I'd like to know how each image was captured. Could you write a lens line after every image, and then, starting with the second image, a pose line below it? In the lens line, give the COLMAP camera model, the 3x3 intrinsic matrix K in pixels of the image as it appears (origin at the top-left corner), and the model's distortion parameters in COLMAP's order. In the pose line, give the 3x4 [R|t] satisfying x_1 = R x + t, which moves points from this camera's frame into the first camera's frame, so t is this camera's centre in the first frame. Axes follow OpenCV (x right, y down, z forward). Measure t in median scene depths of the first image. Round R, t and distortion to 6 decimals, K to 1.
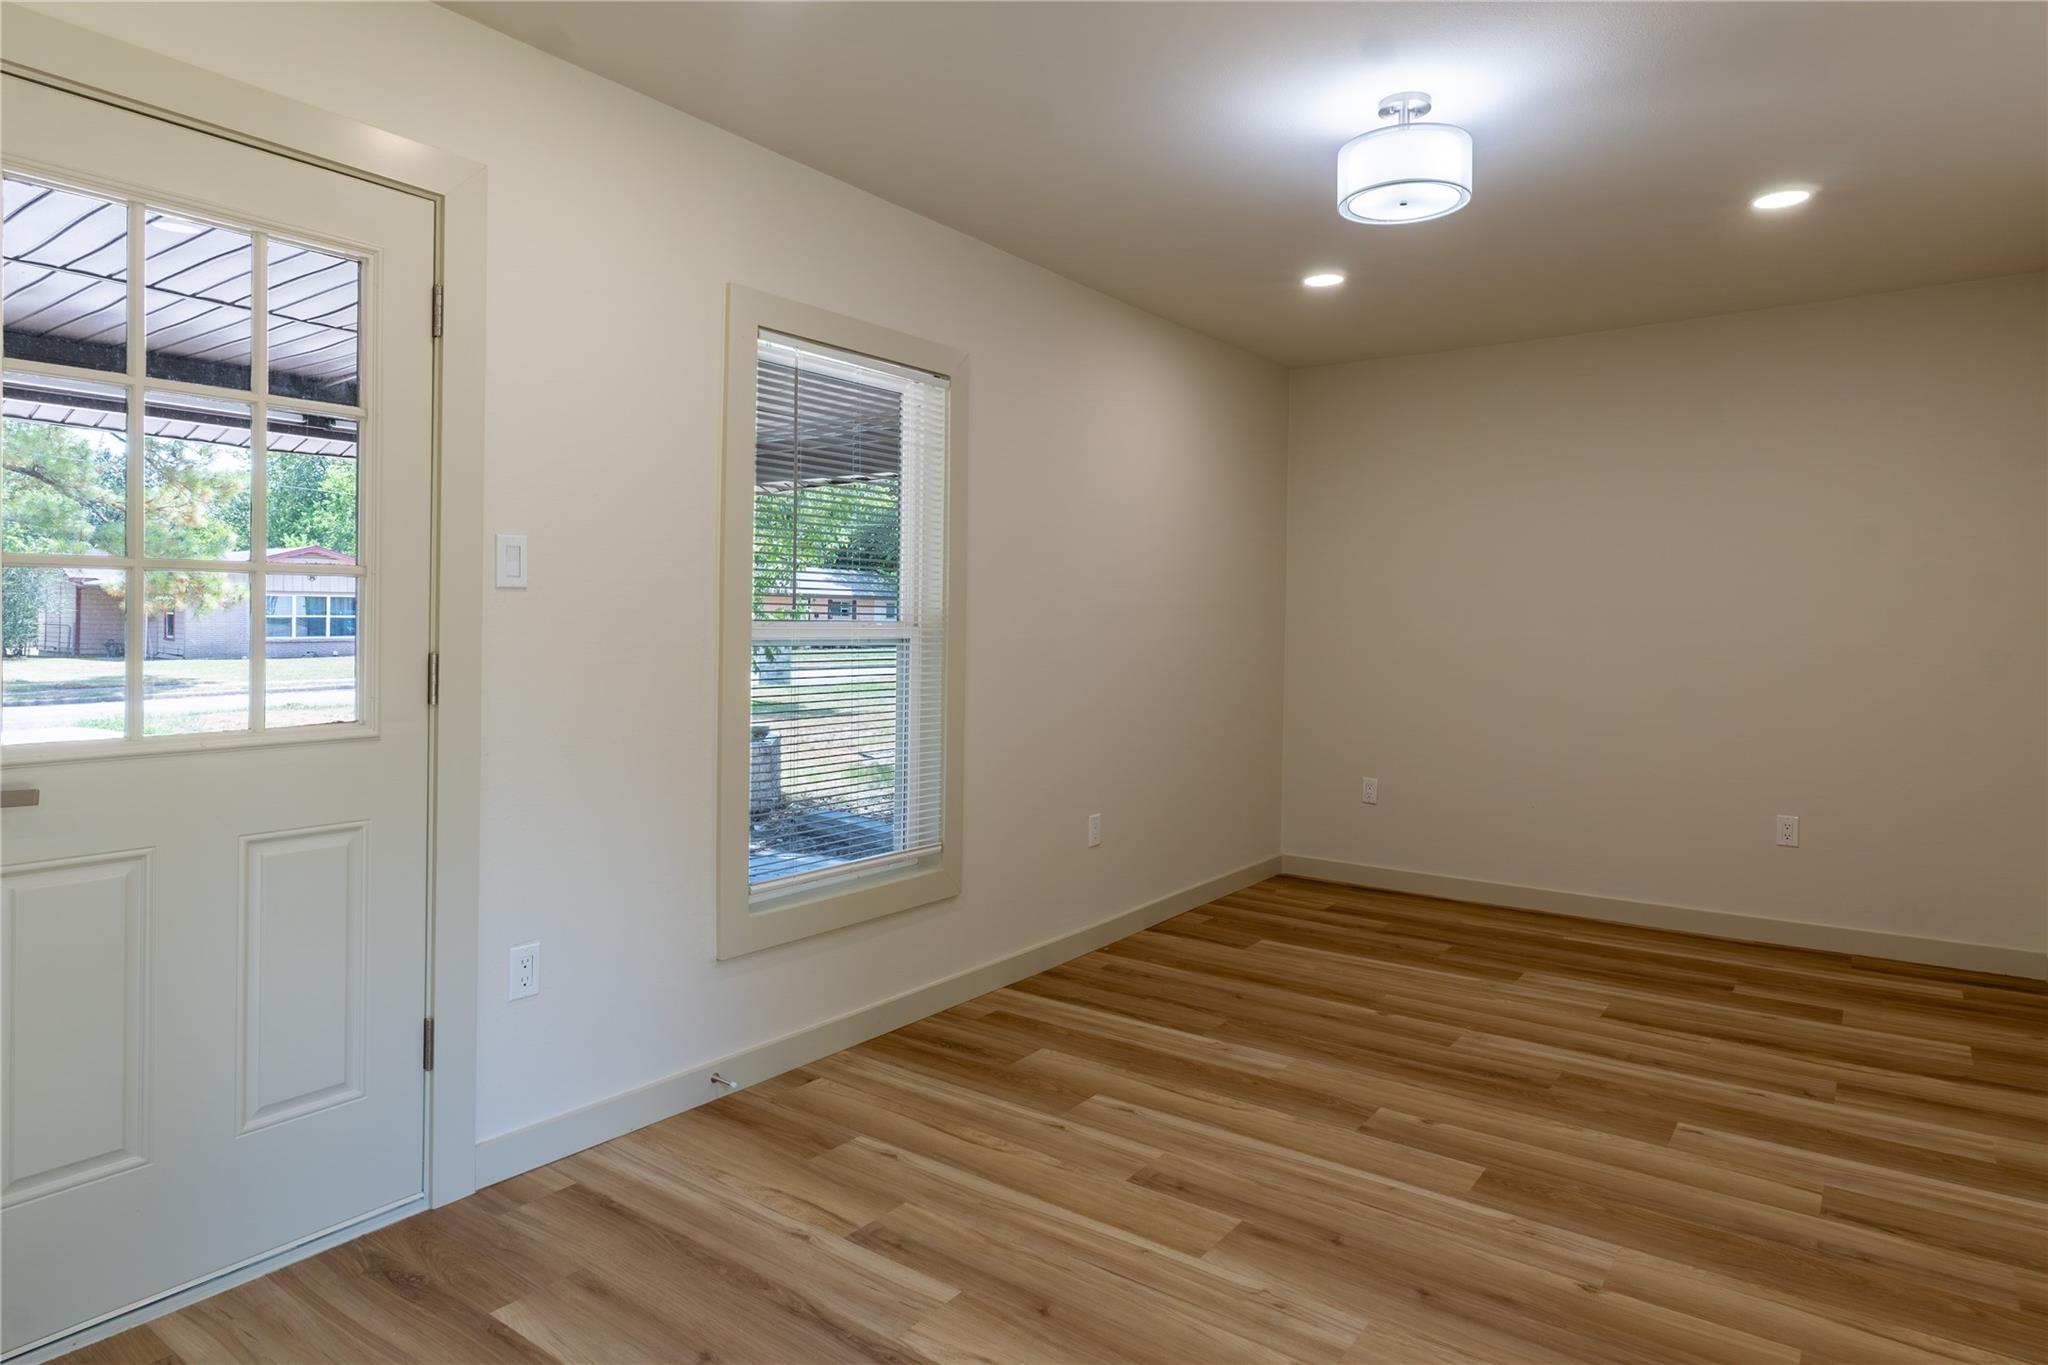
lens RADIAL K [[1179.2, 0, 996.5], [0, 1179.2, 642.3], [0, 0, 1]] dist [0.005227, 0.000349]
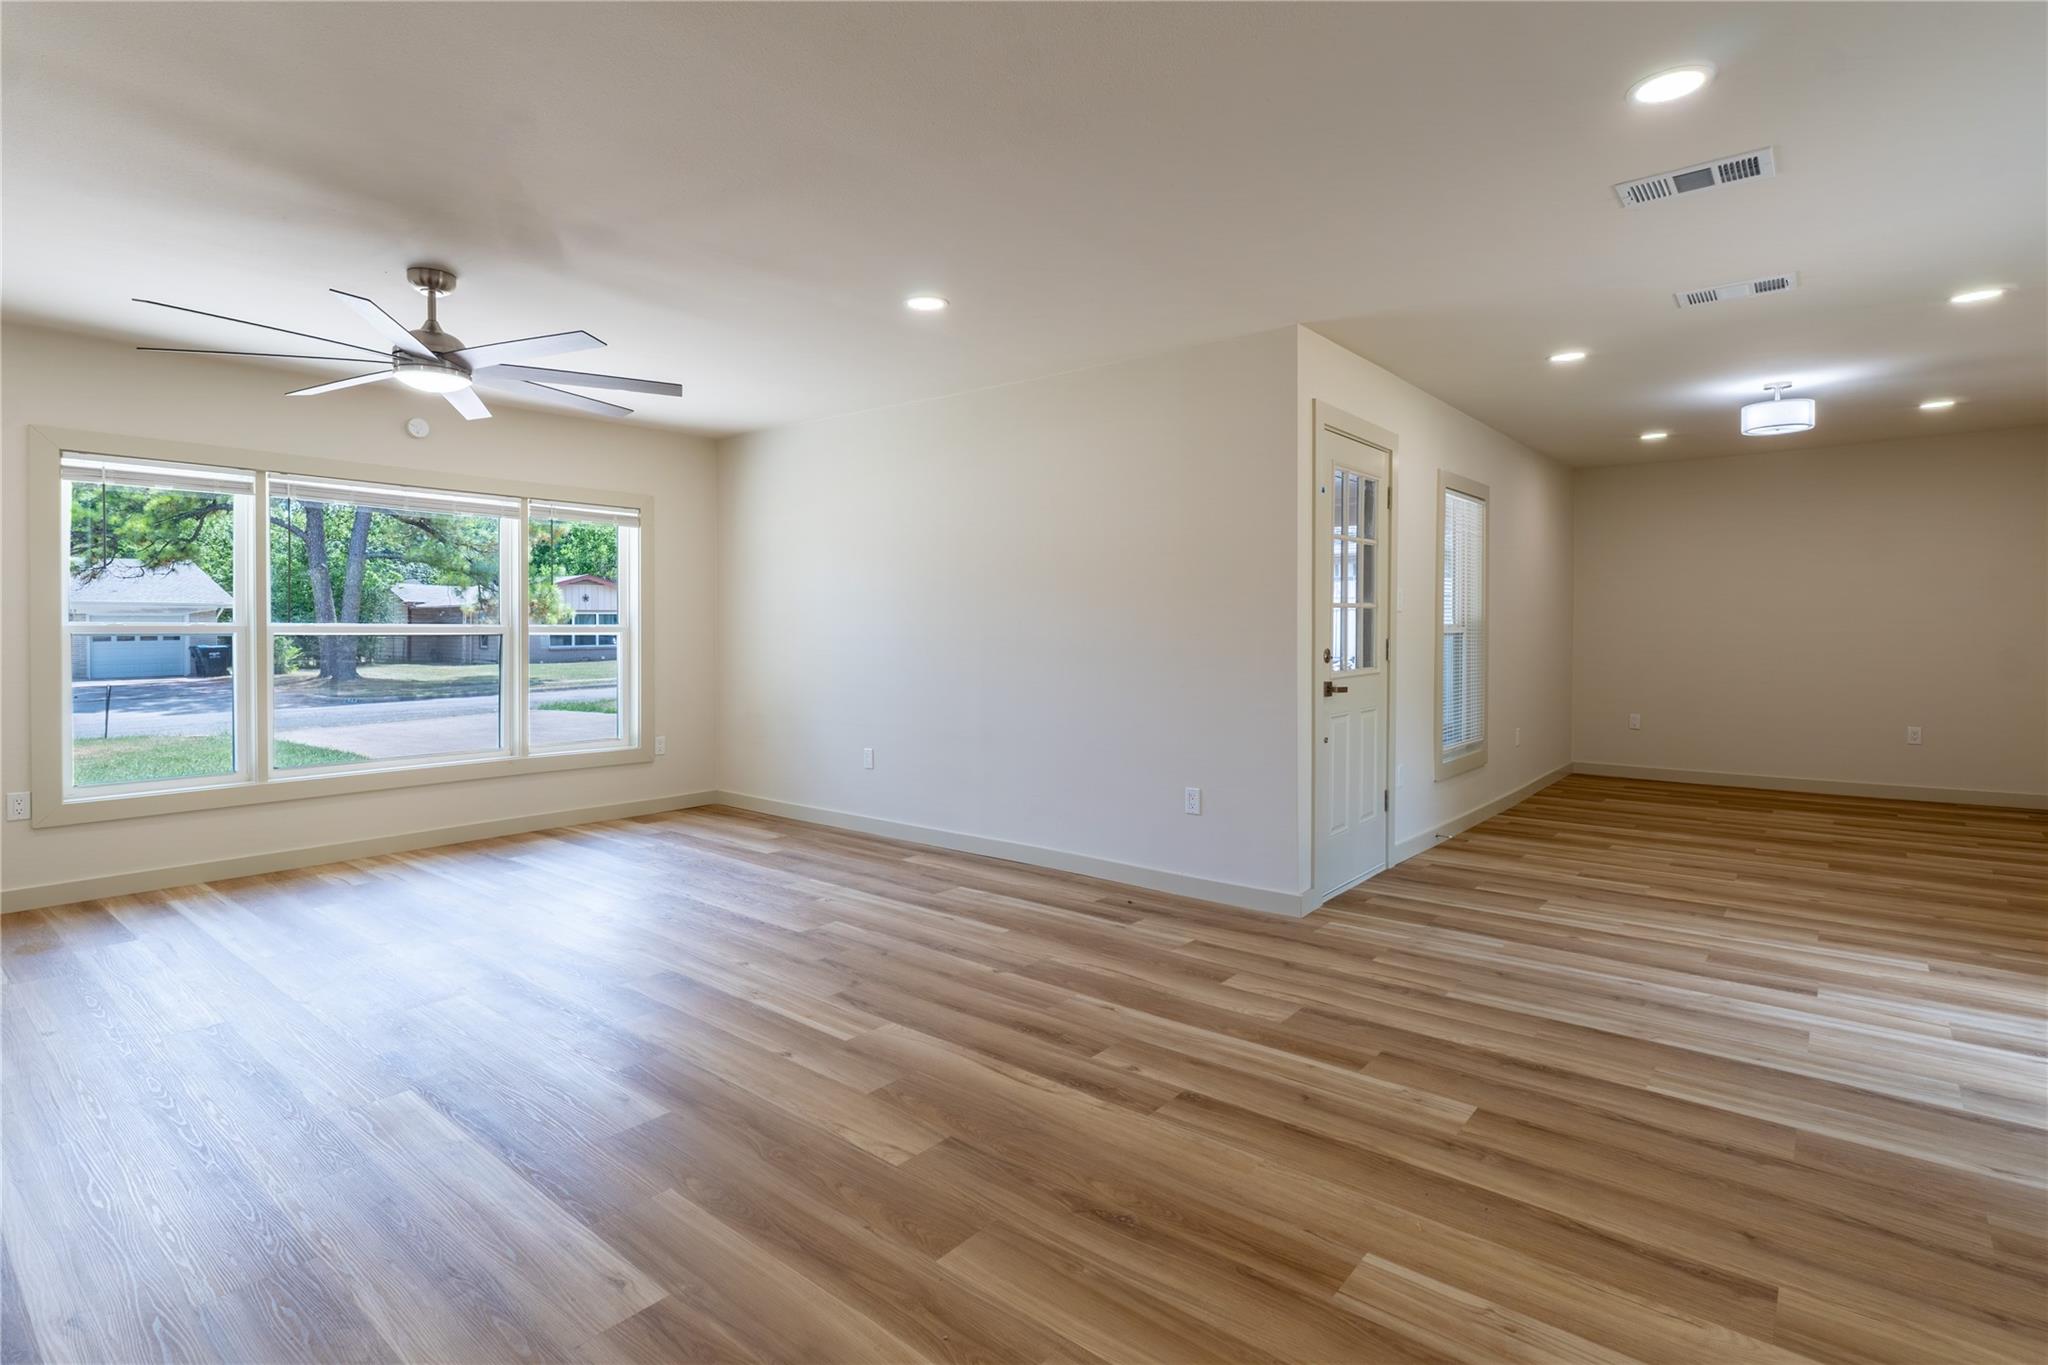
lens RADIAL K [[995.5, 0, 1028.3], [0, 995.5, 657.0], [0, 0, 1]] dist [0.005541, -0.001205]
pose [[0.998277, -0.010989, -0.057640, -0.658005], [0.011687, 0.999862, 0.011786, 0.007917], [0.057503, -0.012439, 0.998268, -0.656573]]
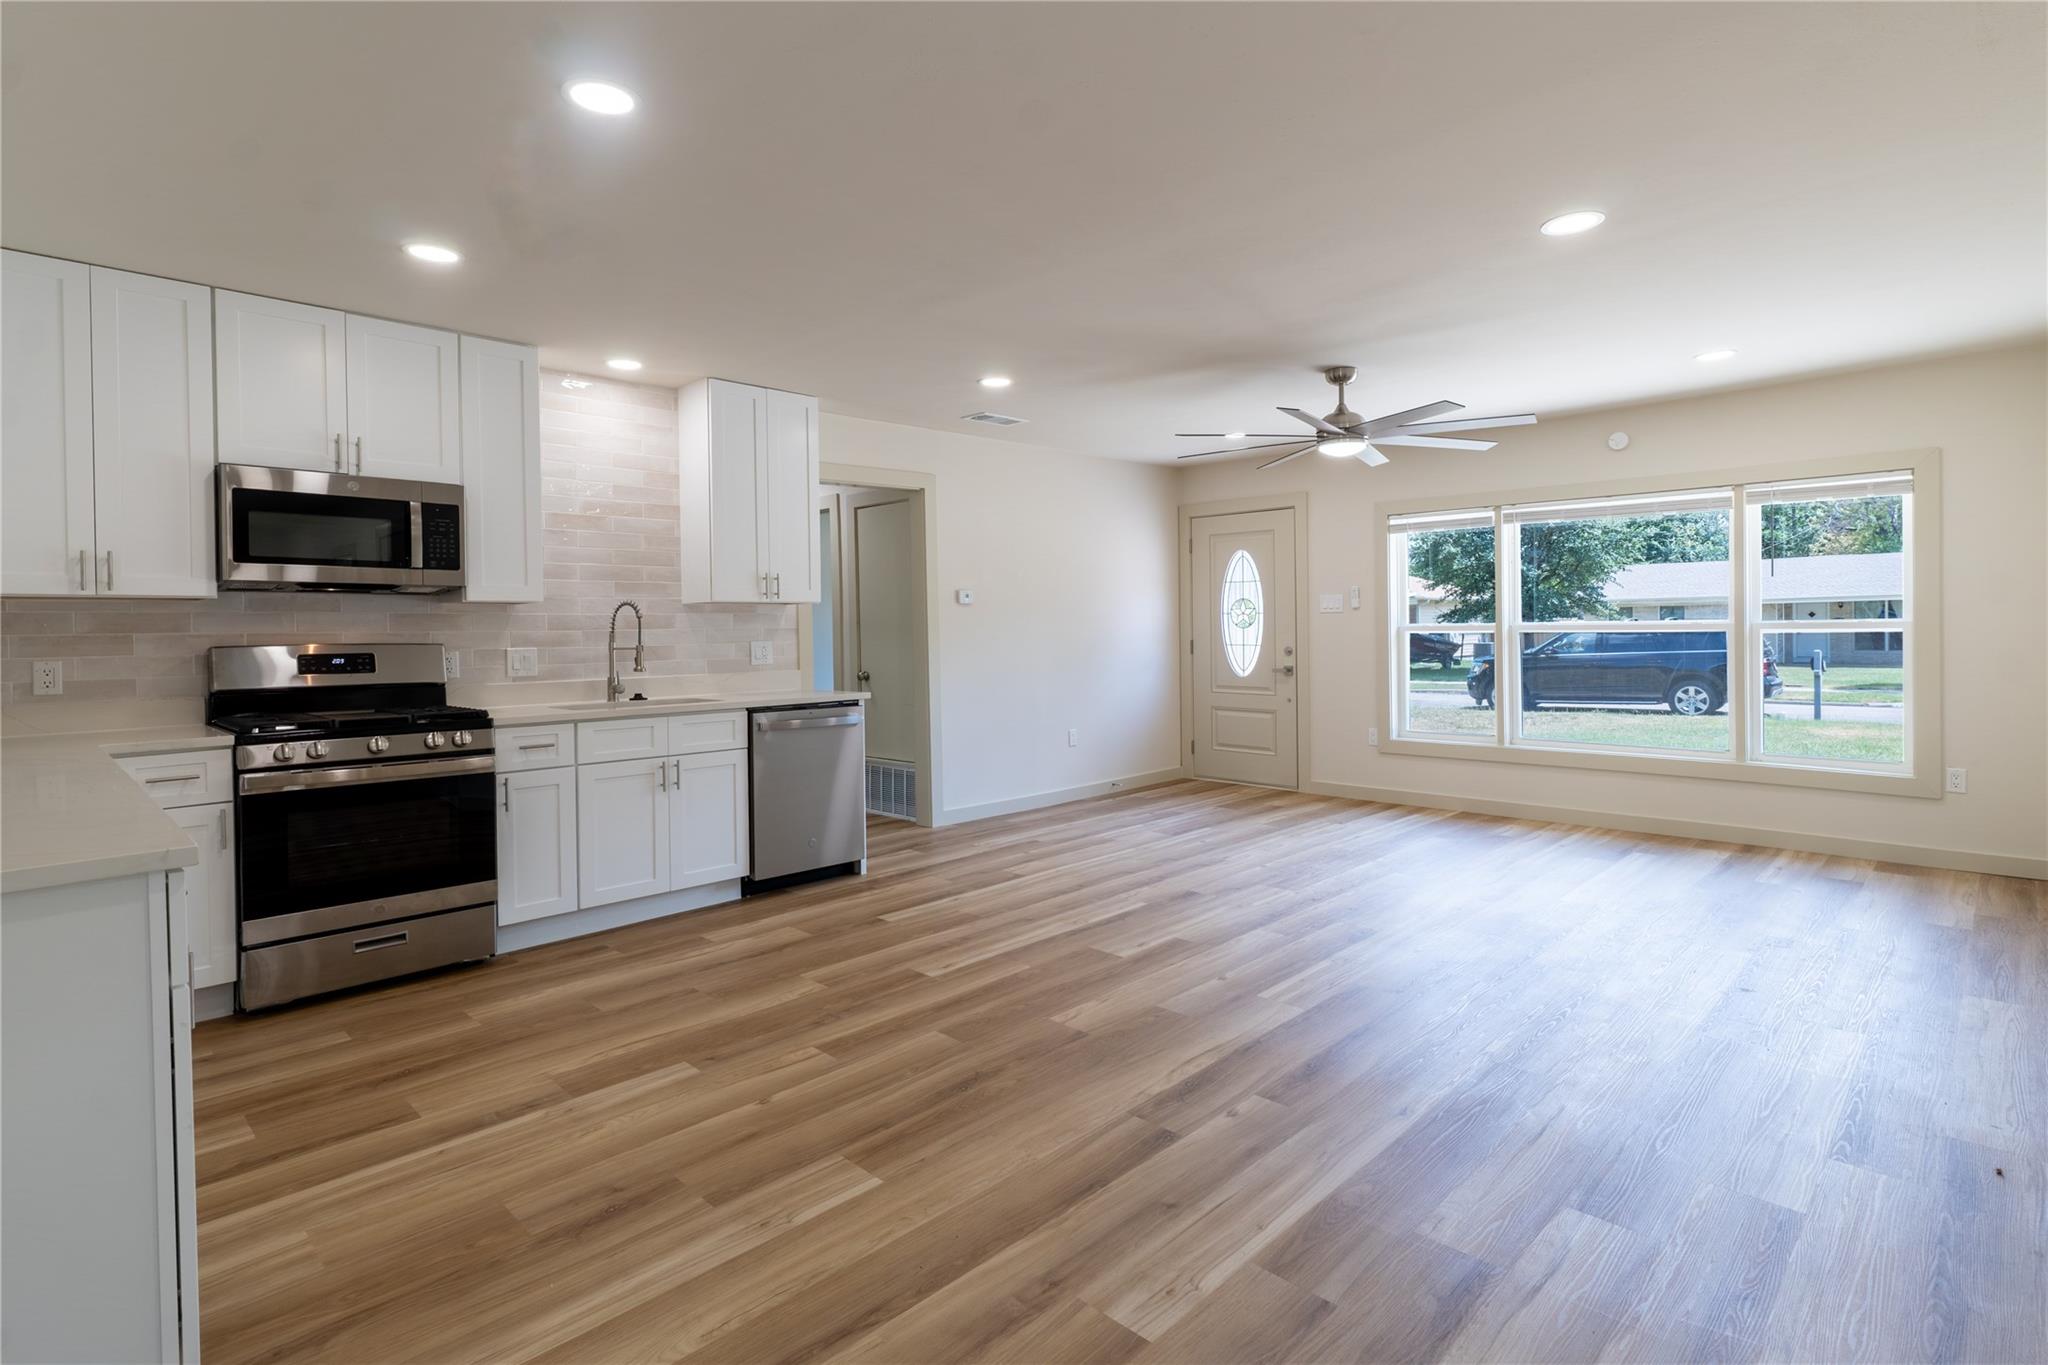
lens RADIAL K [[995.5, 0, 1025.7], [0, 995.5, 650.4], [0, 0, 1]] dist [0.005541, -0.001205]
pose [[-0.140487, 0.011274, -0.990018, 3.812016], [-0.005929, 0.999908, 0.012228, -0.051660], [0.990065, 0.007587, -0.140407, 3.626029]]
